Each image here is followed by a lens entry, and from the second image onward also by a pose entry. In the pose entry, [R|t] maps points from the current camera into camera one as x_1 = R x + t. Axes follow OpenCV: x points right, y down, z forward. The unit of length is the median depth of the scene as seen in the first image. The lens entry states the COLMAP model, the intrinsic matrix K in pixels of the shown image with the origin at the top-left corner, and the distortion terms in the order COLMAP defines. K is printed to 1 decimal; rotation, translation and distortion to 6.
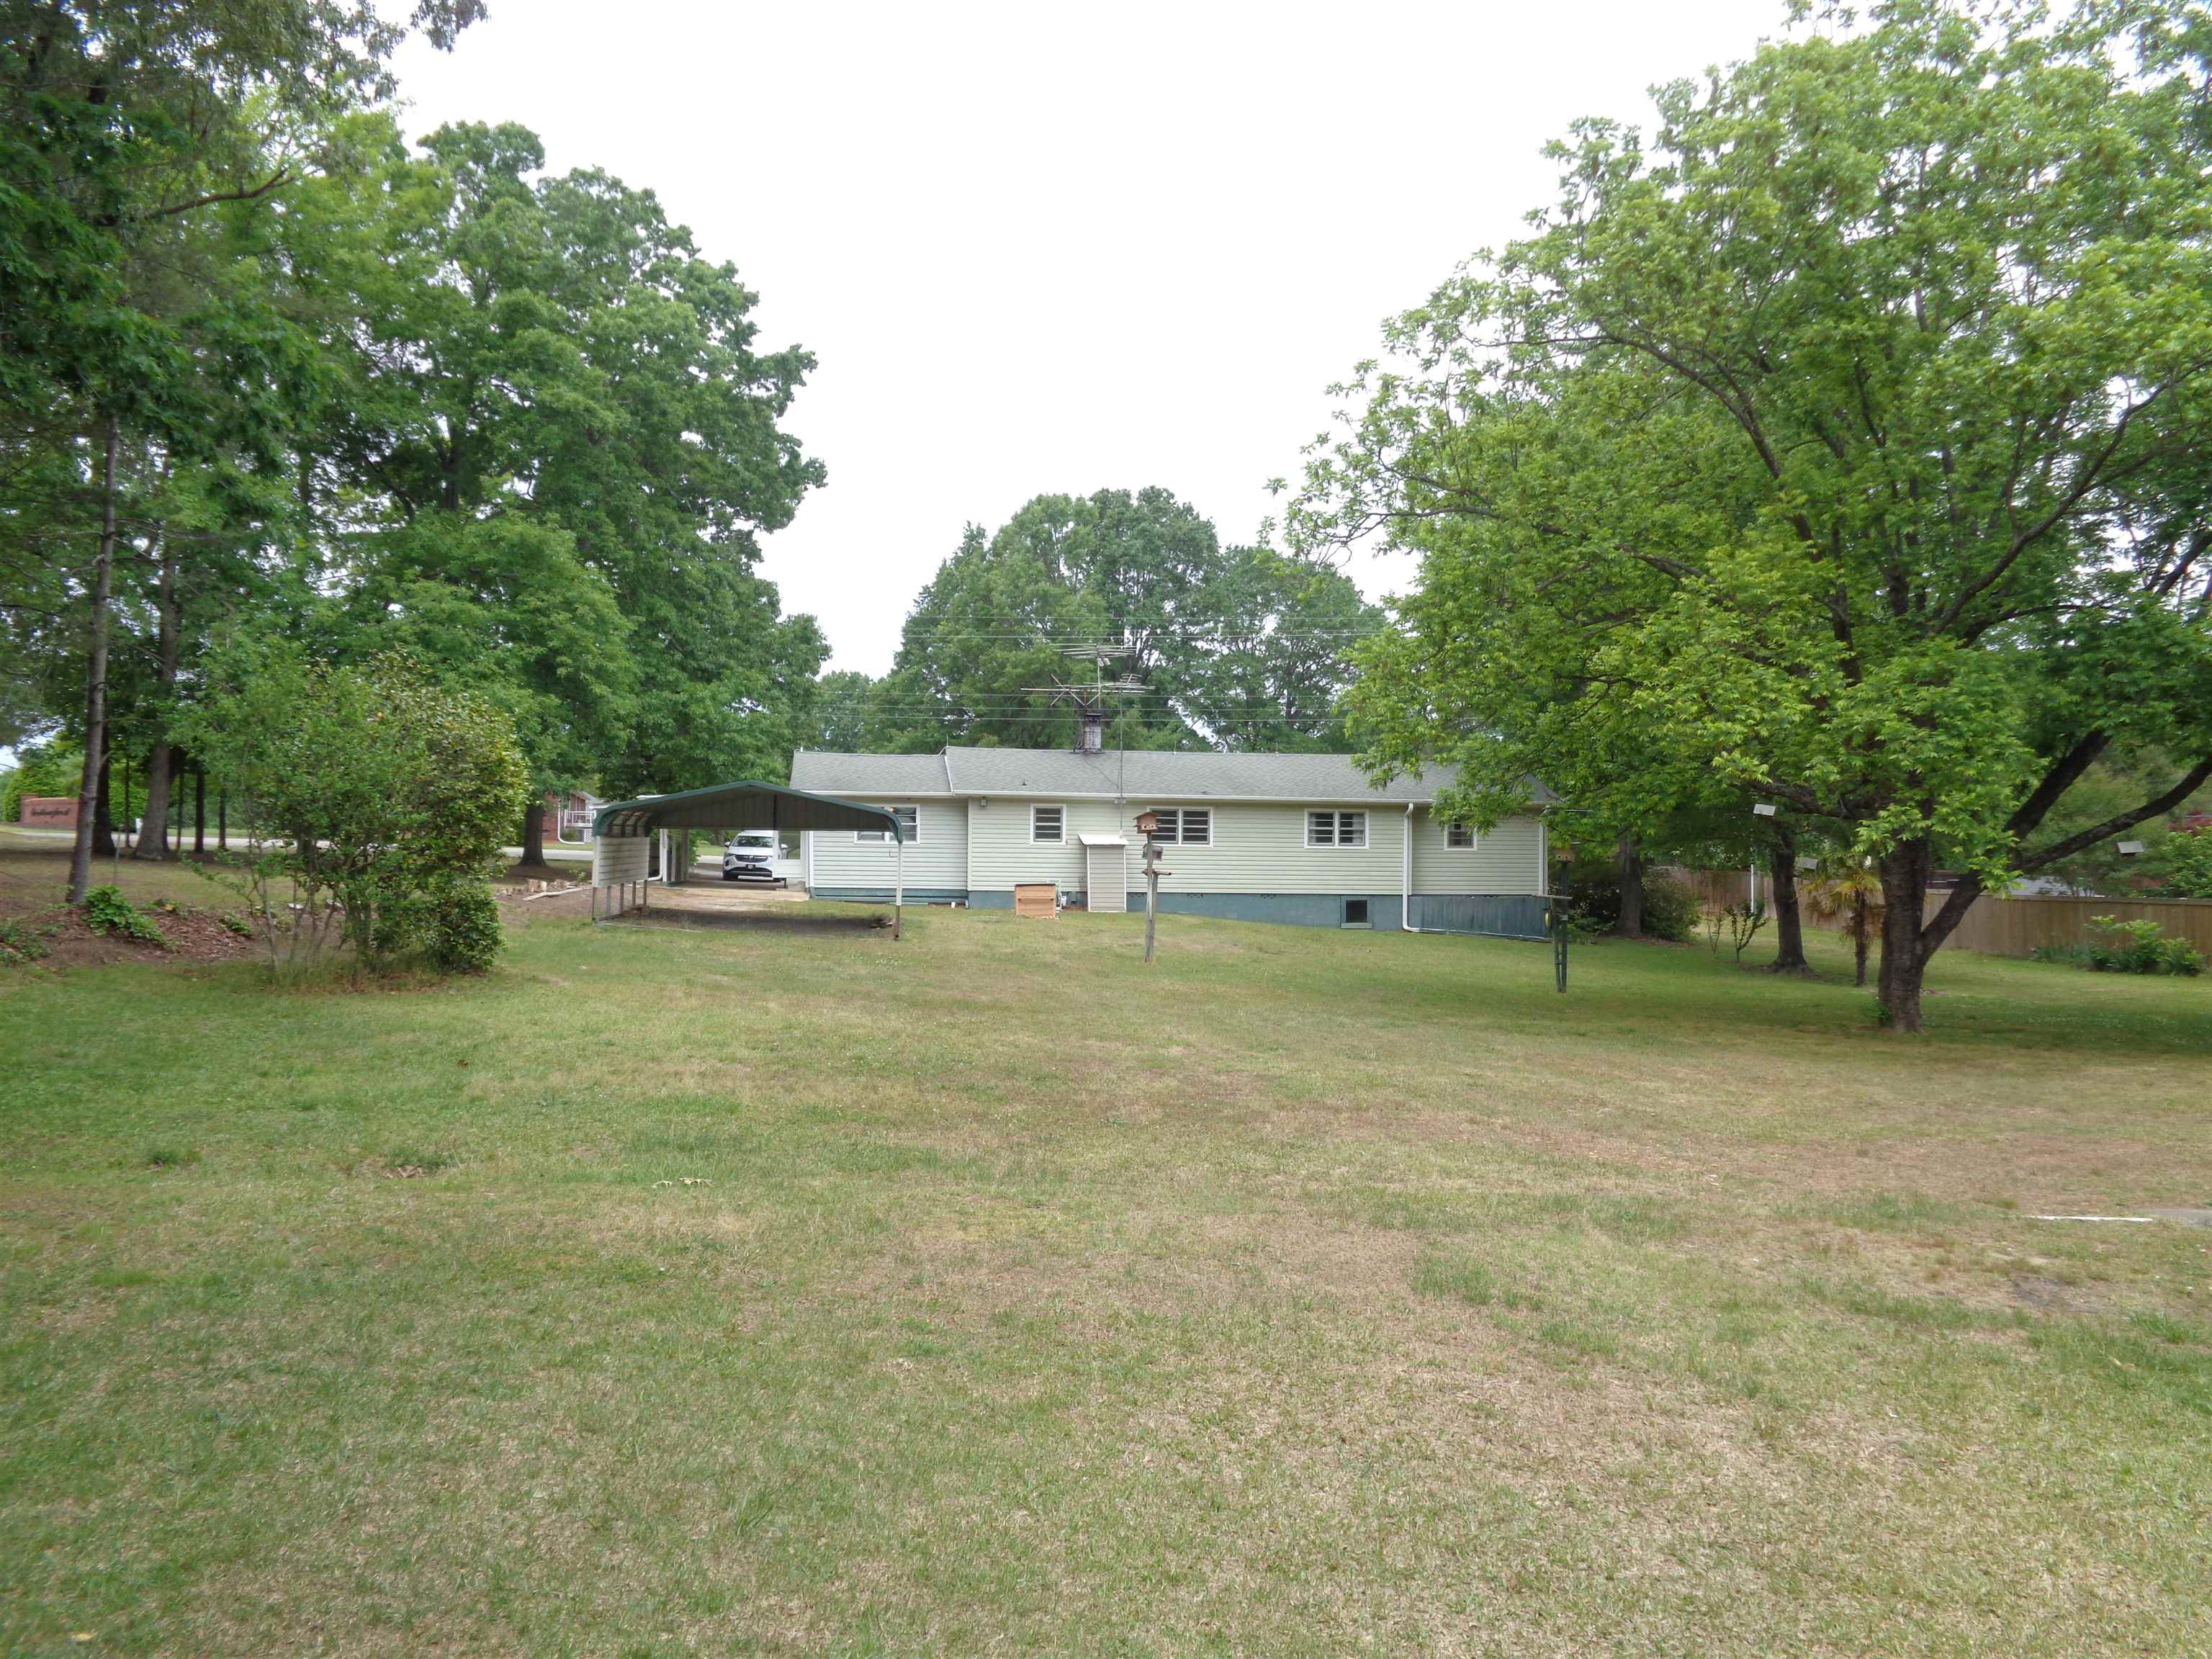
lens RADIAL K [[1643.8, 0, 1112.5], [0, 1643.8, 818.3], [0, 0, 1]] dist [-0.001322, 0.004739]
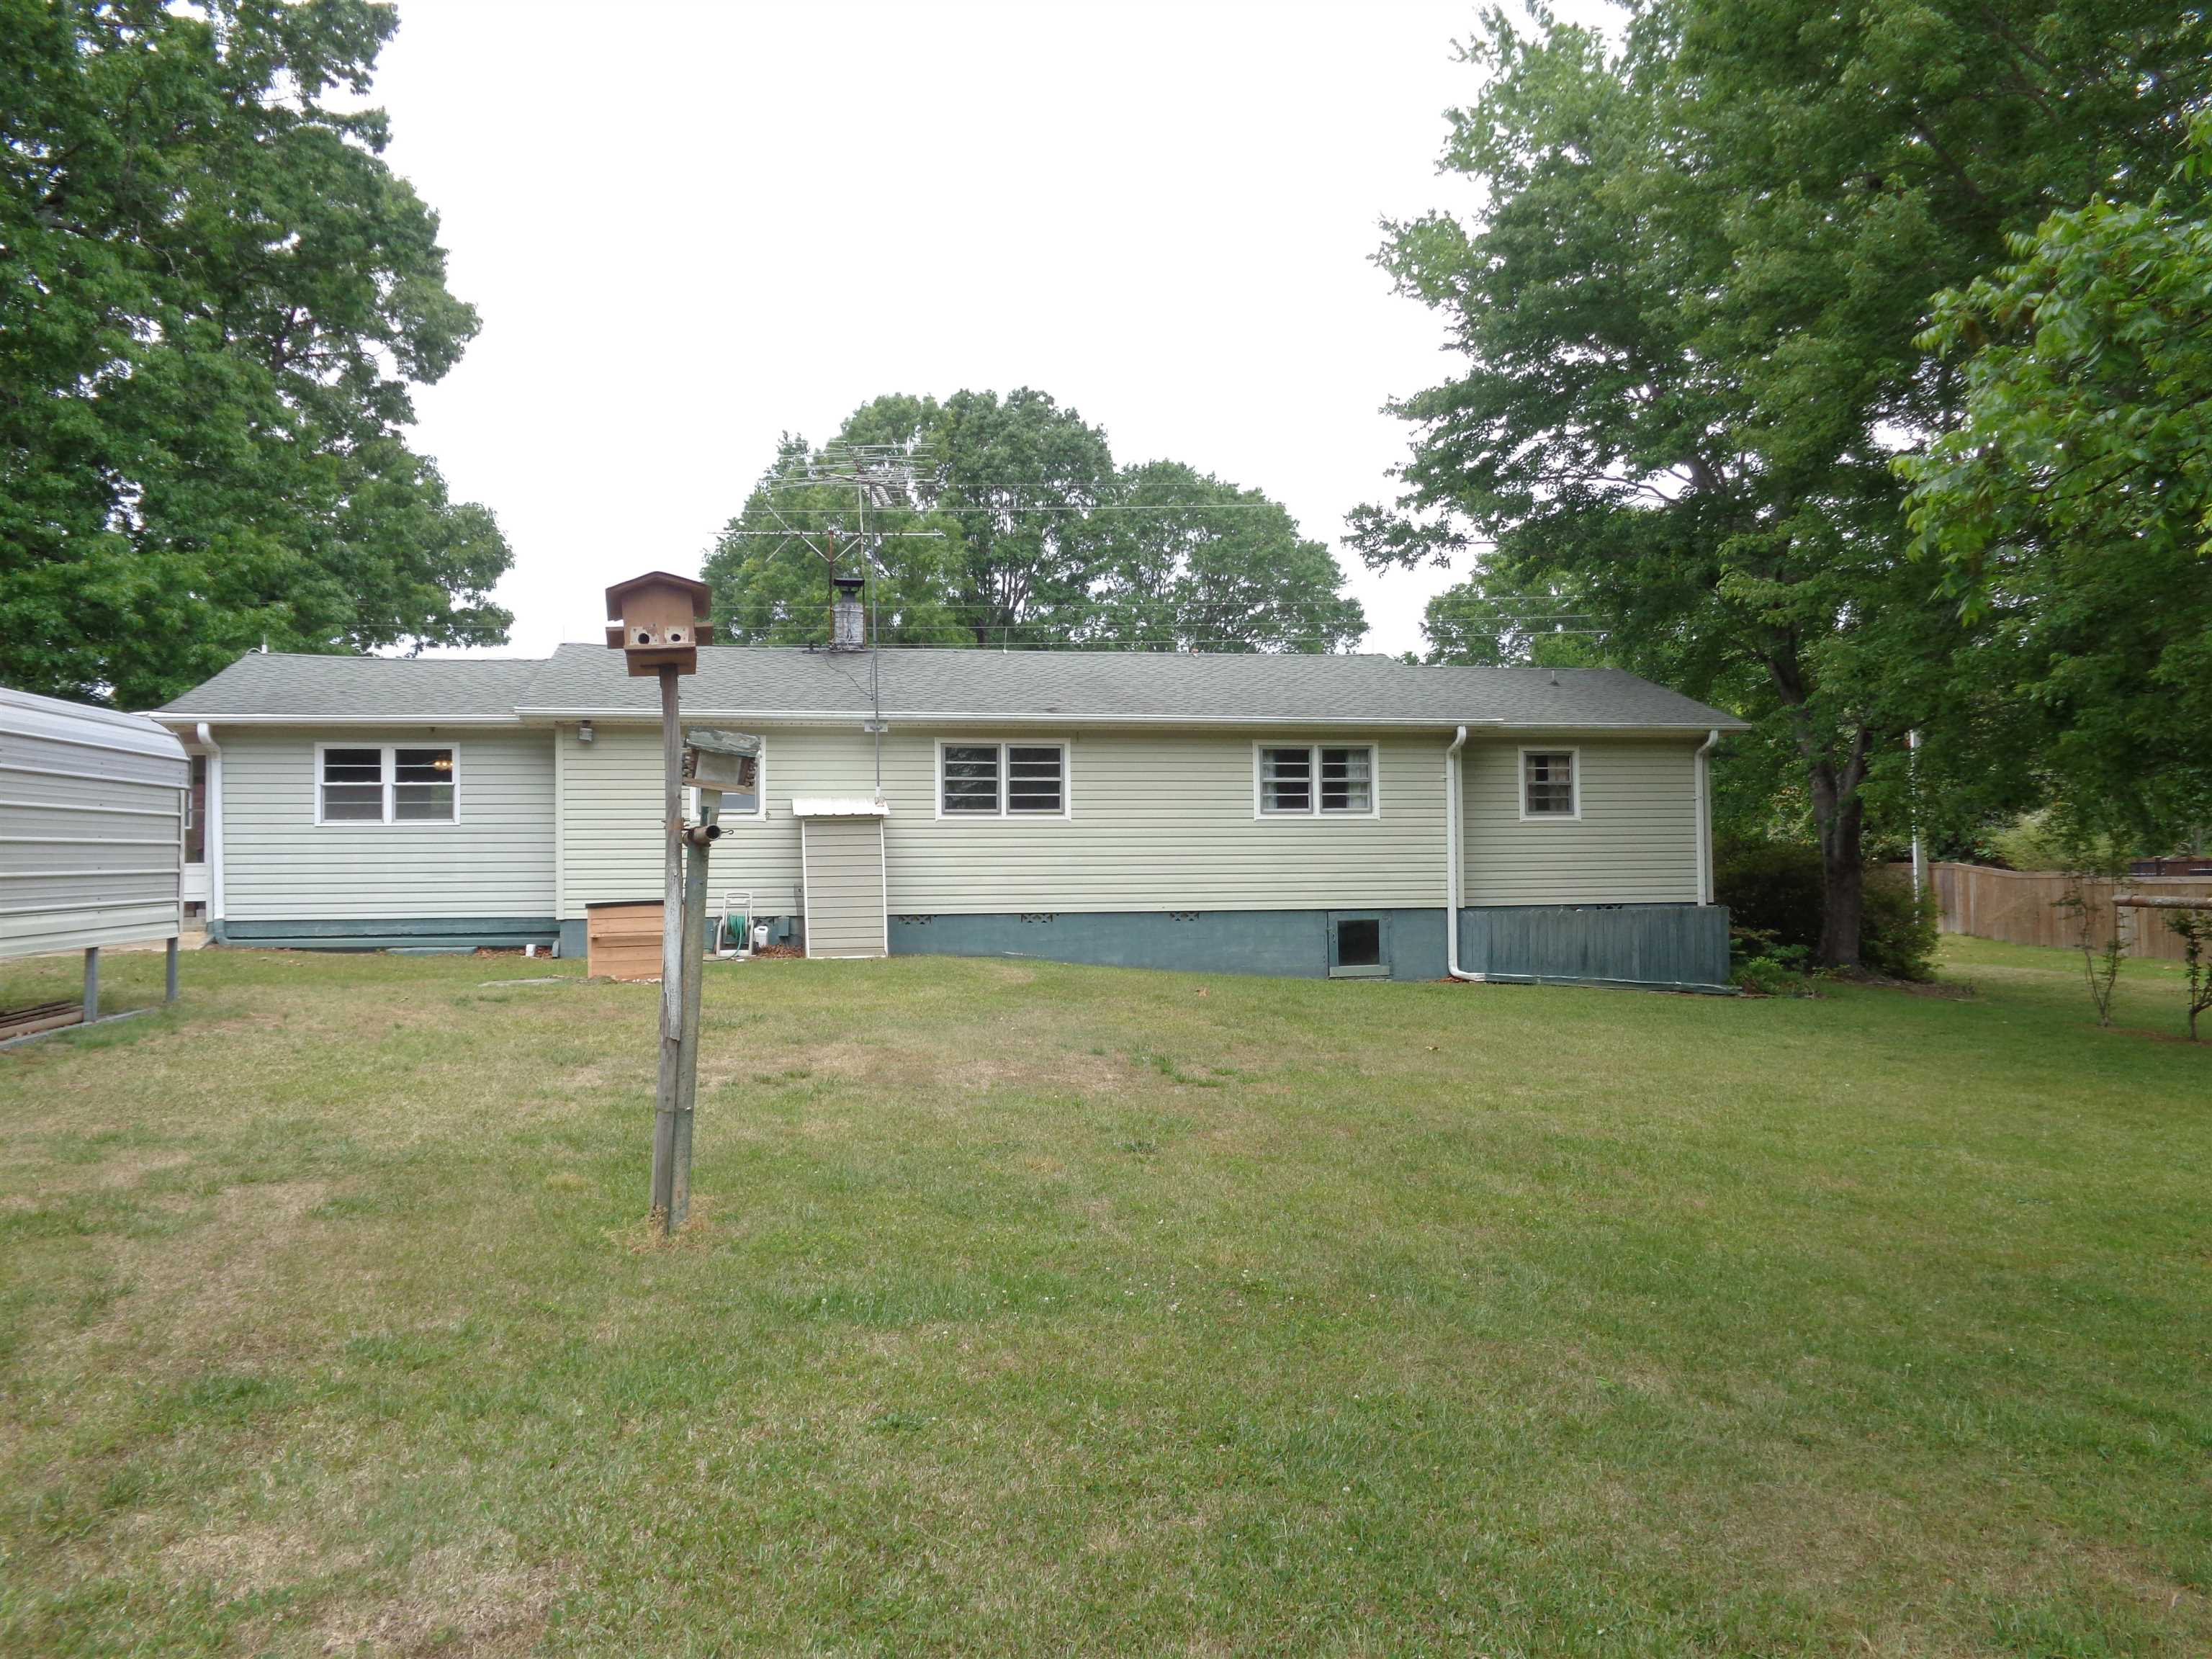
lens RADIAL K [[1643.8, 0, 1112.5], [0, 1643.8, 818.3], [0, 0, 1]] dist [-0.001322, 0.004739]
pose [[0.998488, -0.018742, 0.051679, 0.046833], [0.019278, 0.999765, -0.009880, 0.021600], [-0.051482, 0.010862, 0.998615, 0.491840]]
